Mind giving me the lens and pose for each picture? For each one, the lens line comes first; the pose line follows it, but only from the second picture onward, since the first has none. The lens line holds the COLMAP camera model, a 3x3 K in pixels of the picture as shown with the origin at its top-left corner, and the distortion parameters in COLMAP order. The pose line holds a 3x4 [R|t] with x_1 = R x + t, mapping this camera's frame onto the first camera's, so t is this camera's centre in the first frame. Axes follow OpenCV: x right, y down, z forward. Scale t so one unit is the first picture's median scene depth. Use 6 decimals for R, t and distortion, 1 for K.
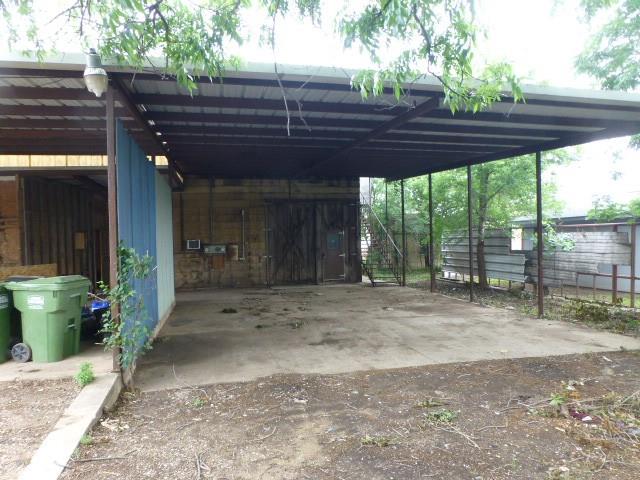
lens RADIAL K [[457.6, 0, 321.8], [0, 457.6, 240.5], [0, 0, 1]] dist [-0.043763, -0.003426]
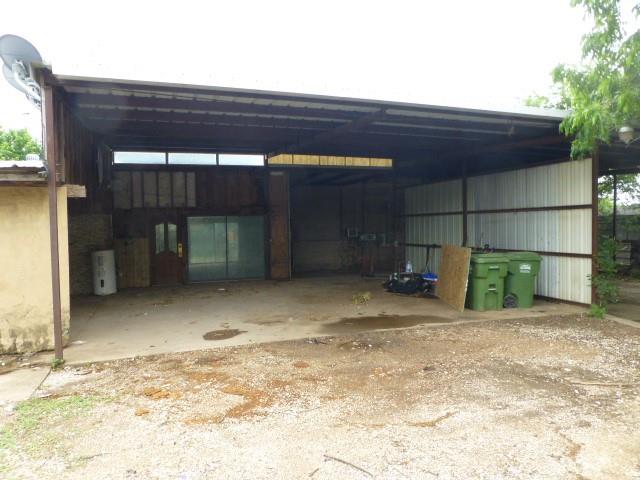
lens RADIAL K [[457.6, 0, 318.5], [0, 457.6, 240.7], [0, 0, 1]] dist [-0.043763, -0.003426]
pose [[0.993996, 0.009967, 0.108958, -0.477041], [-0.012085, 0.999750, 0.018791, 0.008424], [-0.108743, -0.019995, 0.993869, -0.134253]]
